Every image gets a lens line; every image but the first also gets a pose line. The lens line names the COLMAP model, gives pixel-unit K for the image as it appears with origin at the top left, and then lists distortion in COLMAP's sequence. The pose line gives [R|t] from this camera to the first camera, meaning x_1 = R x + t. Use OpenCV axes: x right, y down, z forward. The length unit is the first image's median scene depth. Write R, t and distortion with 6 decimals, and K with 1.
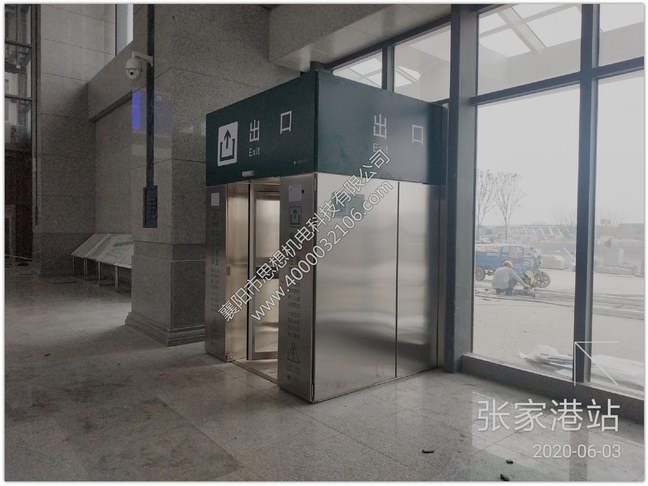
lens RADIAL K [[458.5, 0, 323.5], [0, 458.5, 242.1], [0, 0, 1]] dist [0.000519, -0.003865]
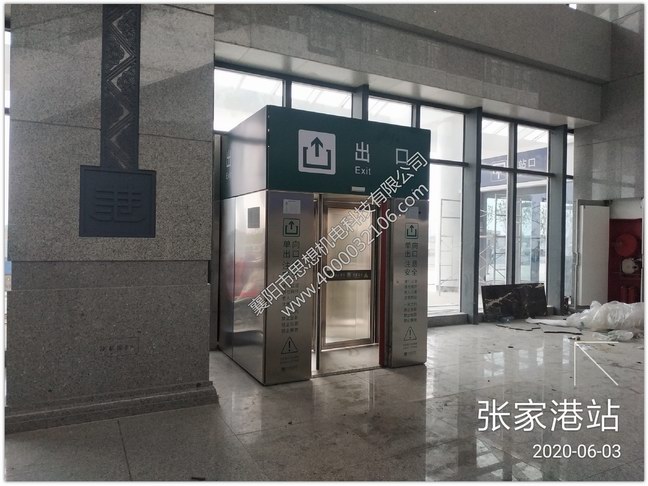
lens RADIAL K [[458.5, 0, 323.8], [0, 458.5, 242.8], [0, 0, 1]] dist [0.000519, -0.003865]
pose [[0.208168, -0.020289, 0.977883, -1.185211], [0.020918, 0.999649, 0.016288, -0.039264], [-0.977869, 0.017065, 0.208519, 0.809915]]
